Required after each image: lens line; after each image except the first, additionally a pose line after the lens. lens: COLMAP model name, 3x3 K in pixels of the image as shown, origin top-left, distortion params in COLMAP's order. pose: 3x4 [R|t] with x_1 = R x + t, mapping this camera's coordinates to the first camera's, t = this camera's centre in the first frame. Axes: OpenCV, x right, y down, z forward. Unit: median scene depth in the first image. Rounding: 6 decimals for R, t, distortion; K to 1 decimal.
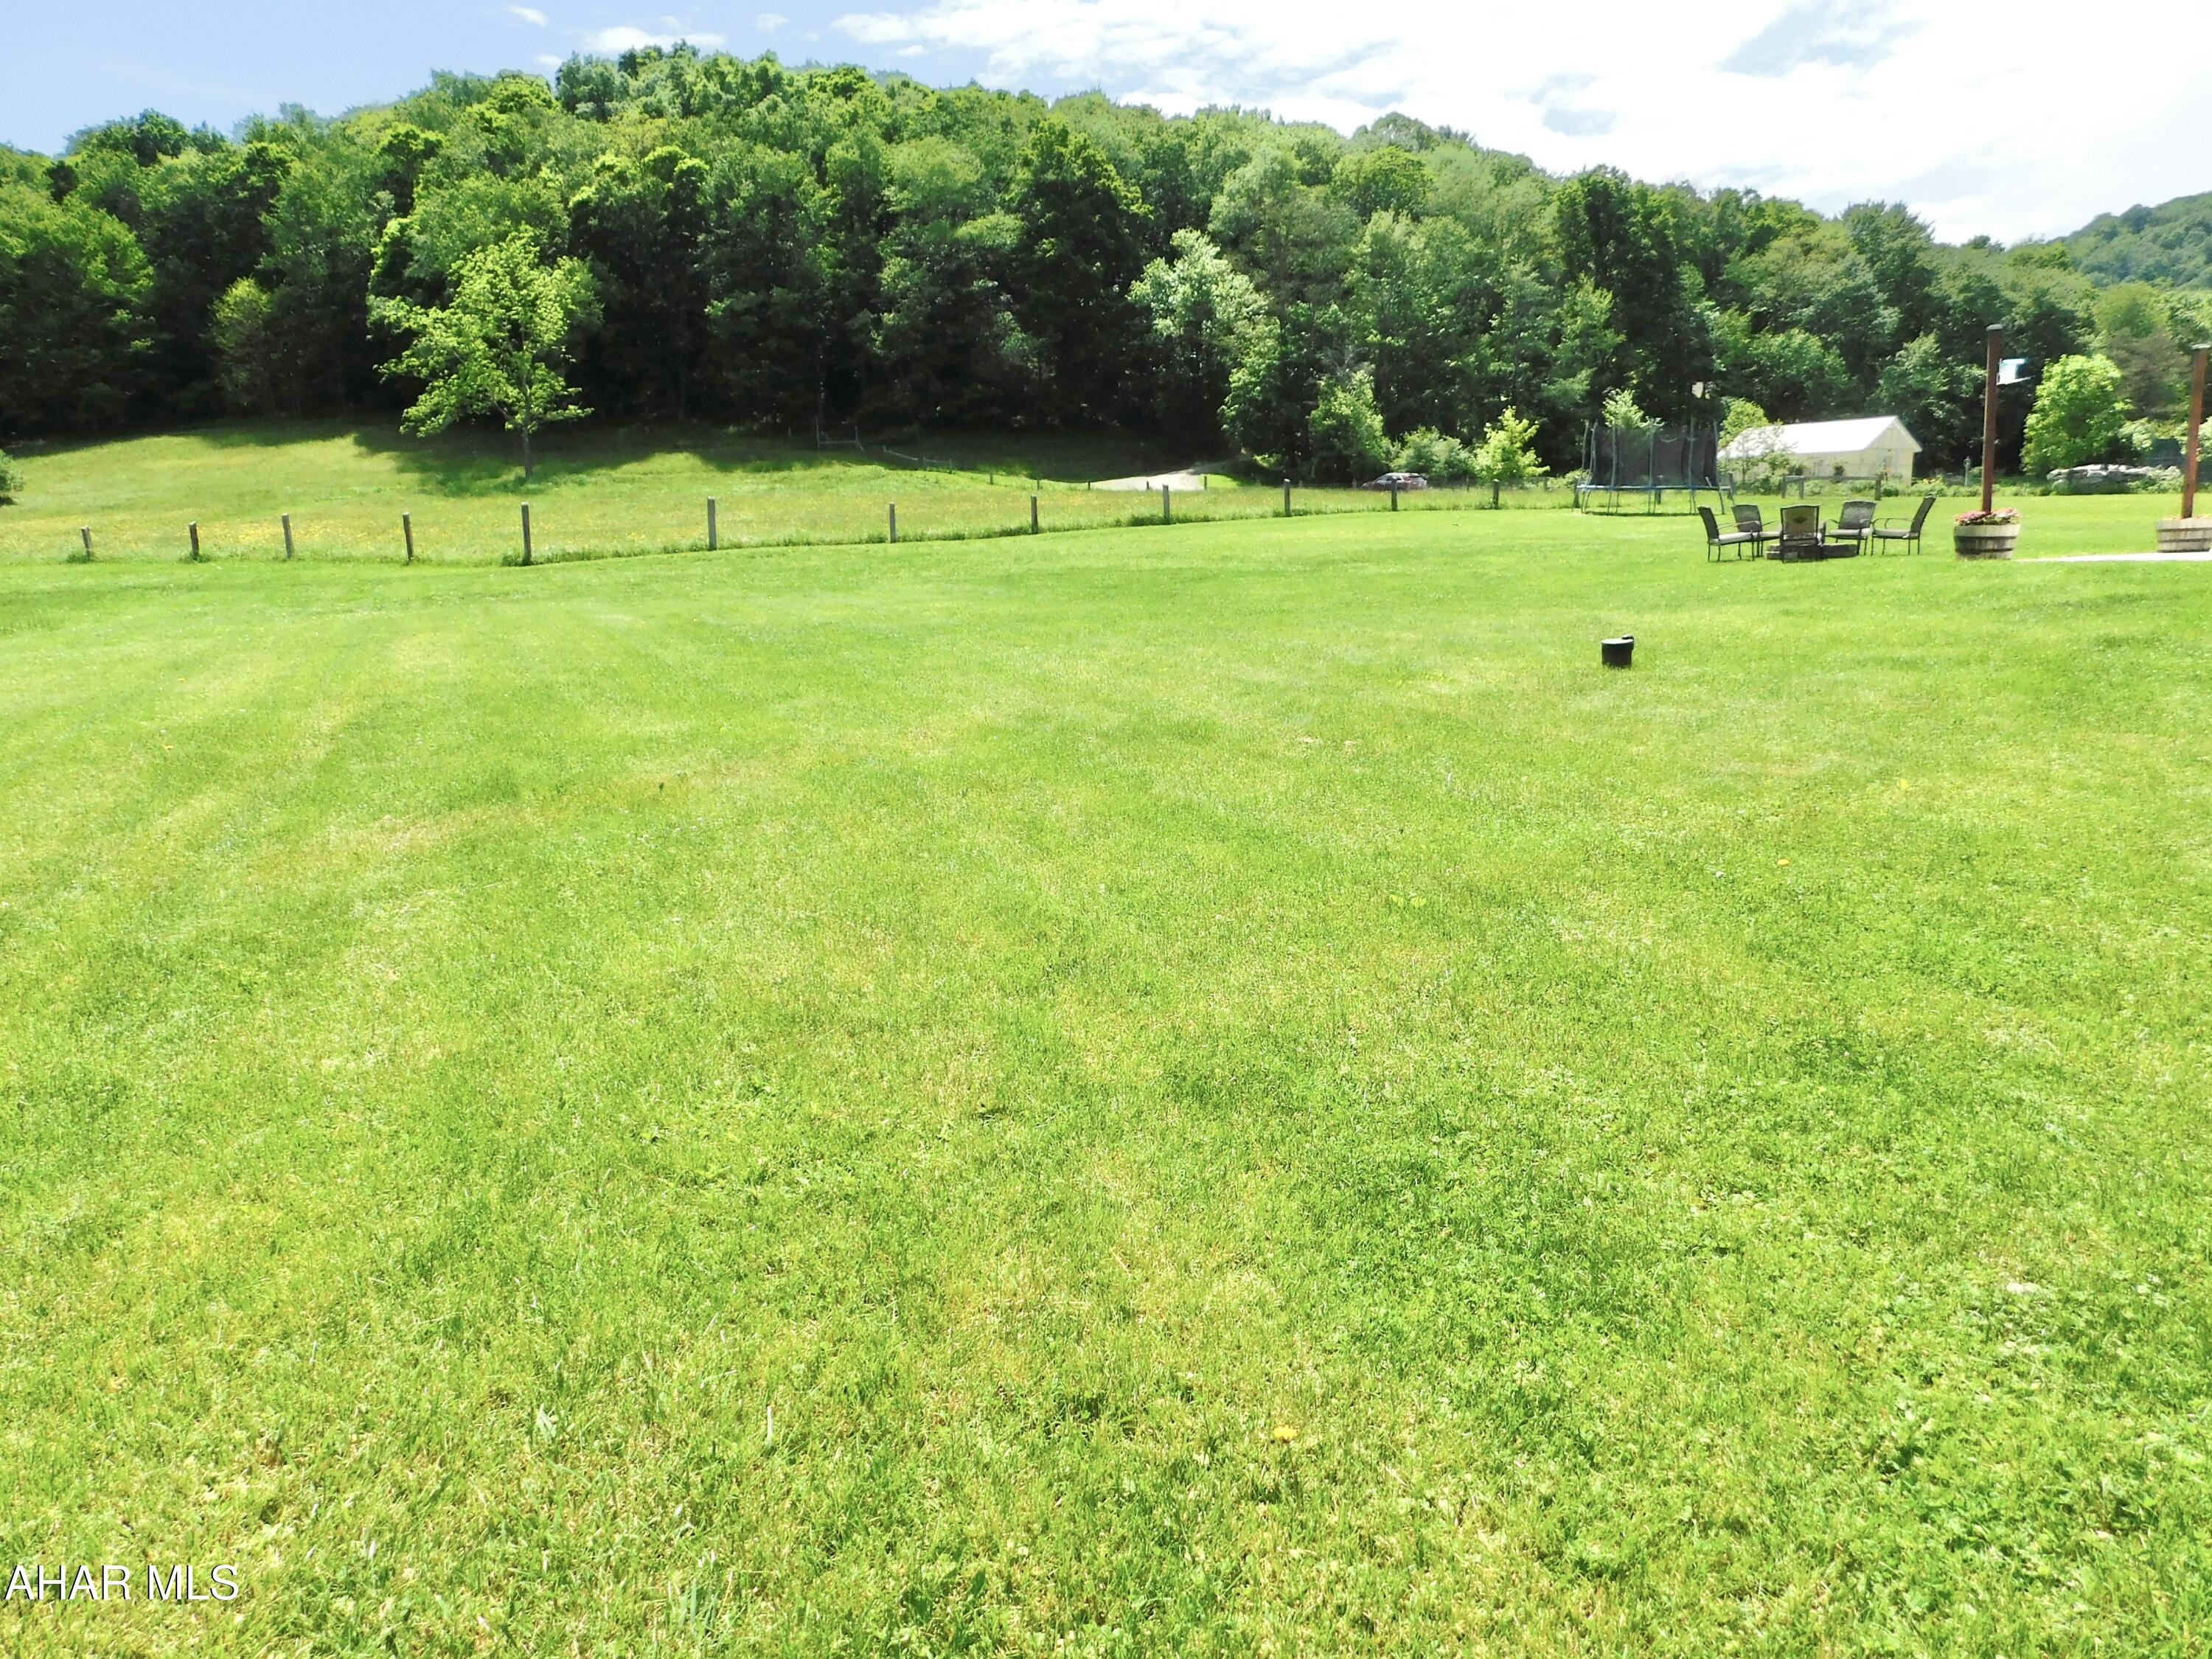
lens RADIAL K [[1479.7, 0, 1095.6], [0, 1479.7, 830.5], [0, 0, 1]] dist [-0.084924, 0.078817]
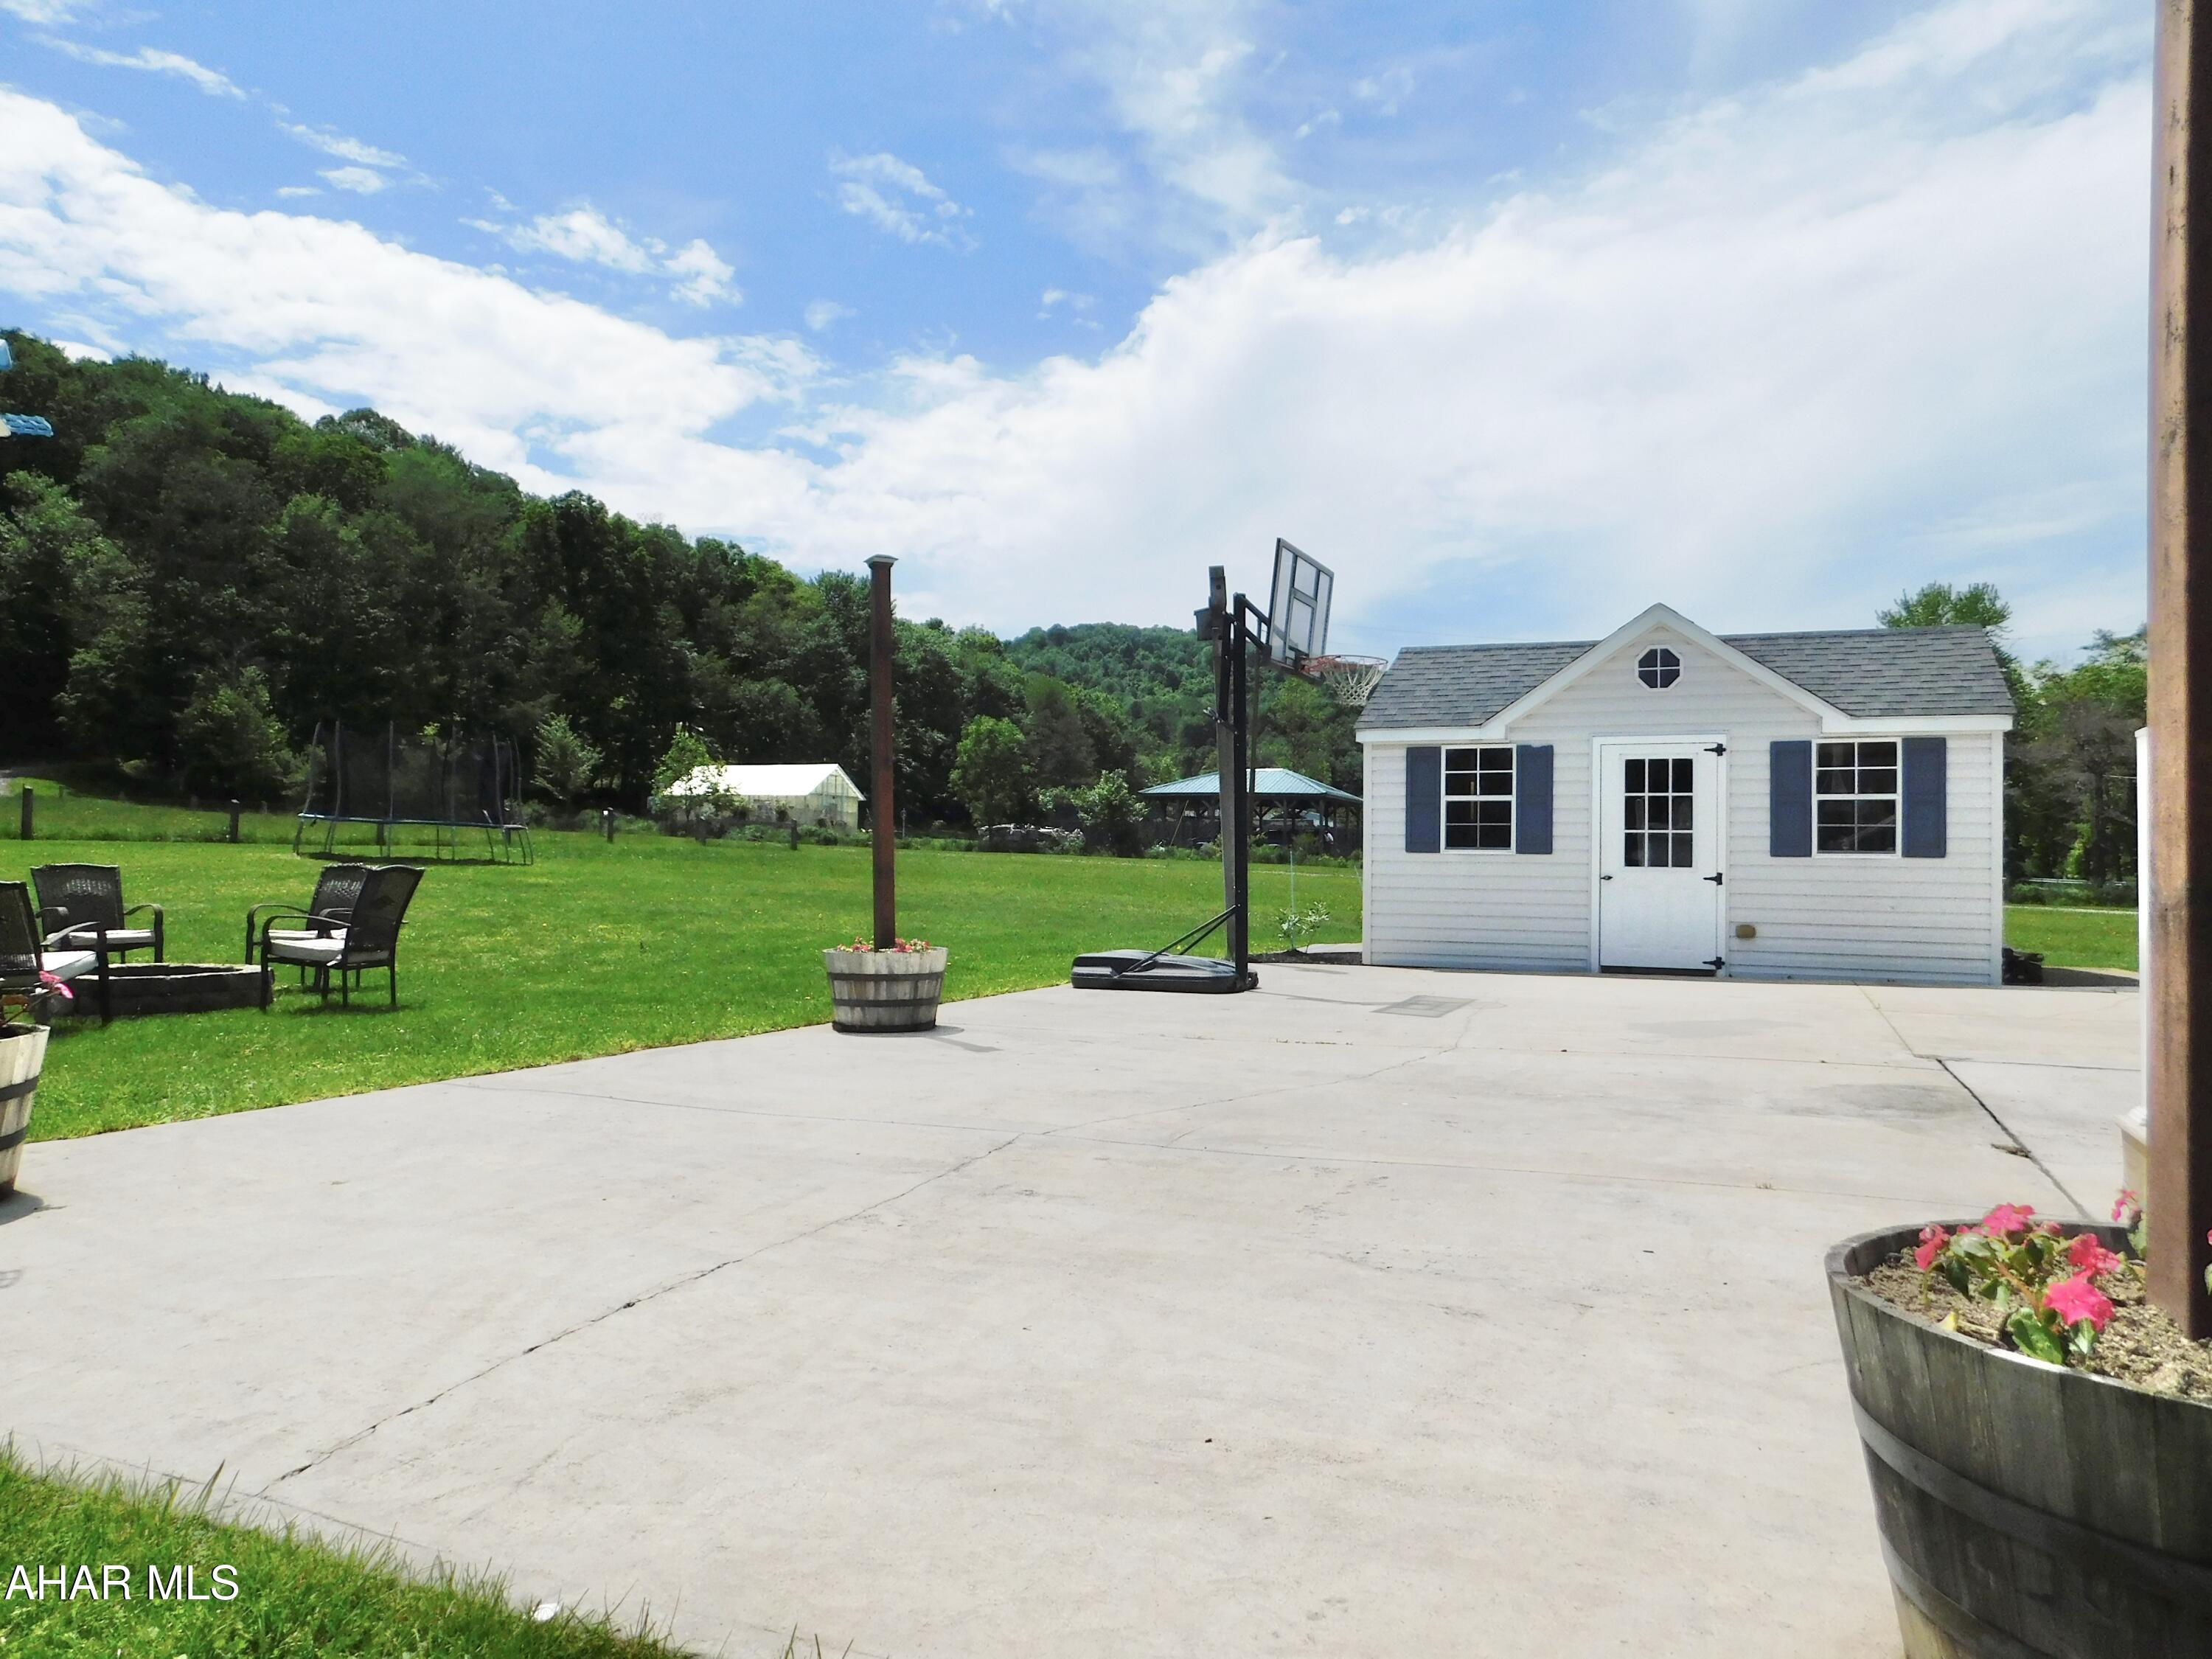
lens RADIAL K [[1479.7, 0, 1095.6], [0, 1479.7, 830.5], [0, 0, 1]] dist [-0.084924, 0.078817]
pose [[0.810411, 0.053753, 0.583390, 0.076713], [0.077782, 0.977095, -0.198079, -0.022012], [-0.580675, 0.205903, 0.787668, 0.087250]]
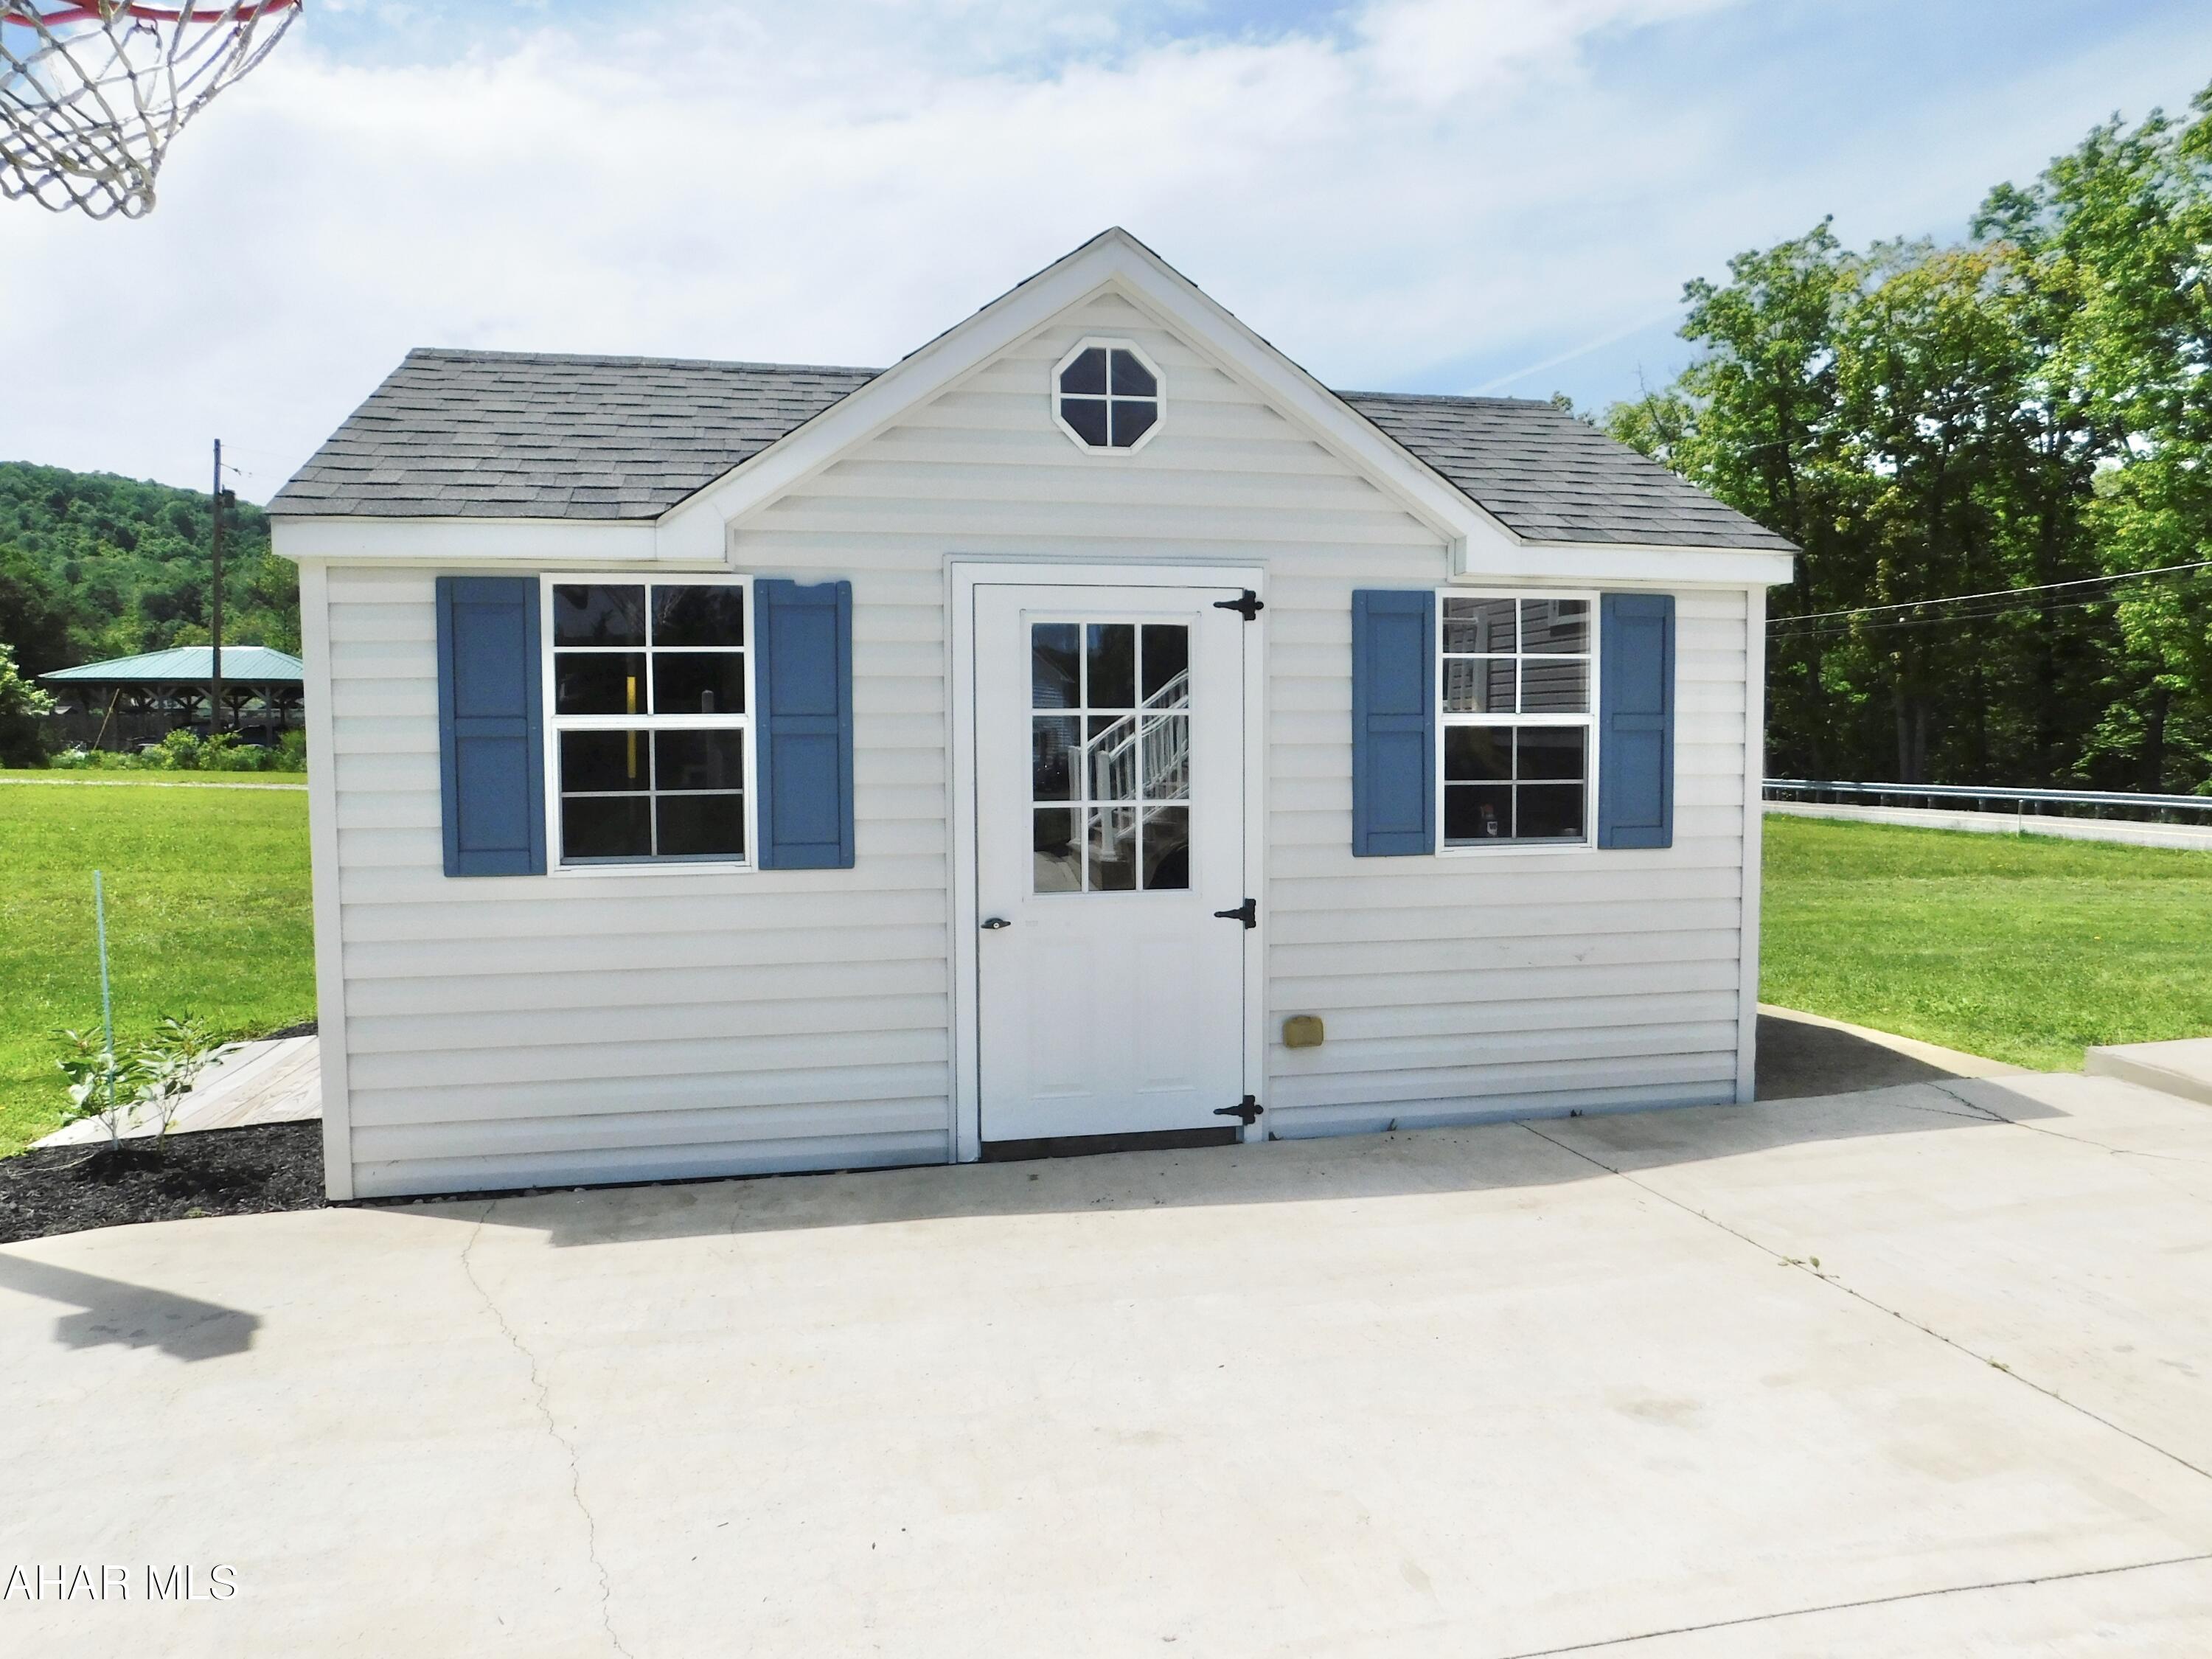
lens RADIAL K [[1475.1, 0, 1106.0], [0, 1475.1, 829.5], [0, 0, 1]] dist [-0.068967, 0.067849]
pose [[0.302706, -0.023700, 0.952789, 0.121497], [0.186532, 0.981831, -0.034840, -0.035025], [-0.934652, 0.188272, 0.301627, 0.126627]]
